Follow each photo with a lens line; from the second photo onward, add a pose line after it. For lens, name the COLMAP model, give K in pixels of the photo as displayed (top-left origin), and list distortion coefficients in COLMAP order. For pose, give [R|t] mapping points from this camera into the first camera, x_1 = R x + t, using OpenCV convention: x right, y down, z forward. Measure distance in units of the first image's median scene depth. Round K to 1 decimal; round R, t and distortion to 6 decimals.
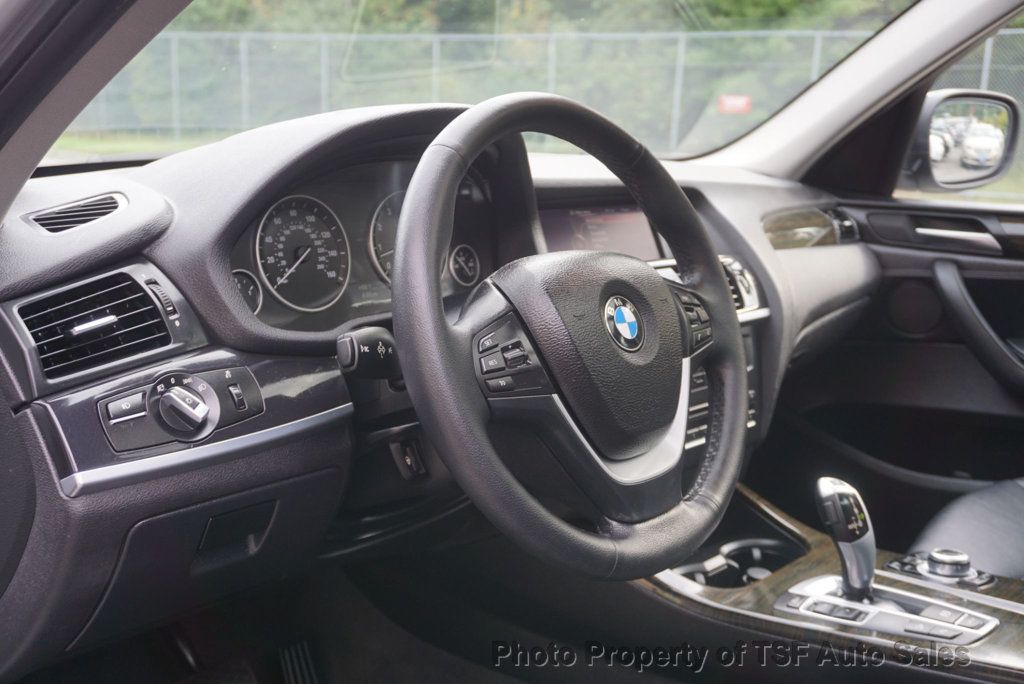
lens RADIAL K [[1065.0, 0, 512.0], [0, 1065.0, 342.0], [0, 0, 1]] dist [-0.009715, -0.025640]
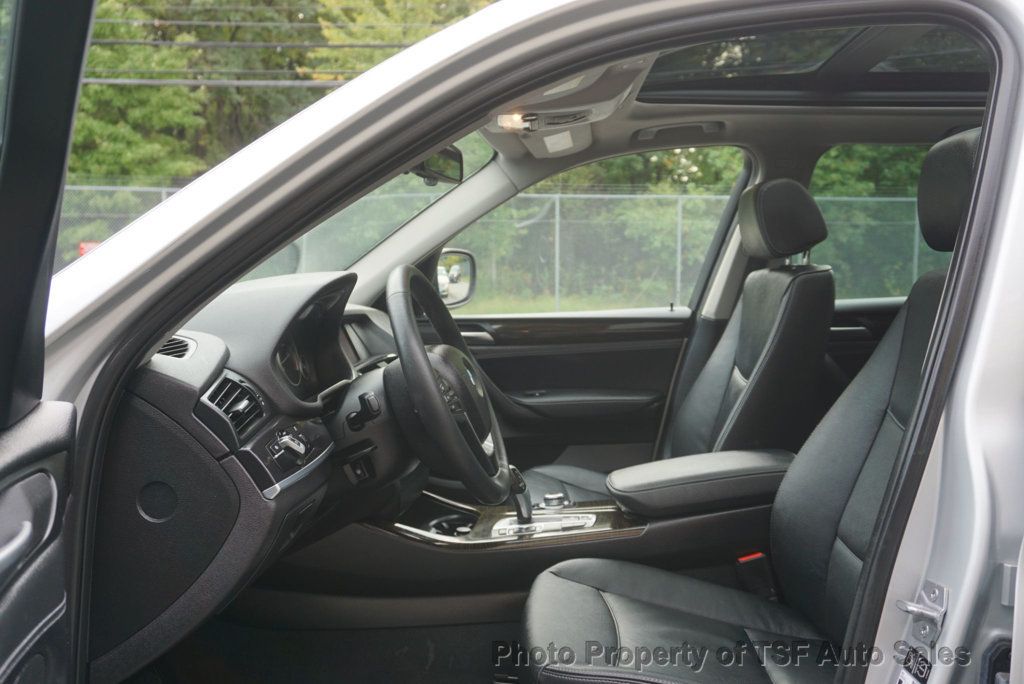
lens RADIAL K [[915.8, 0, 512.0], [0, 915.8, 342.0], [0, 0, 1]] dist [0.000364, -0.002619]
pose [[0.788834, -0.071073, 0.610483, -0.426997], [0.141138, 0.987694, -0.067383, 0.019902], [-0.598181, 0.139316, 0.789158, -0.200027]]
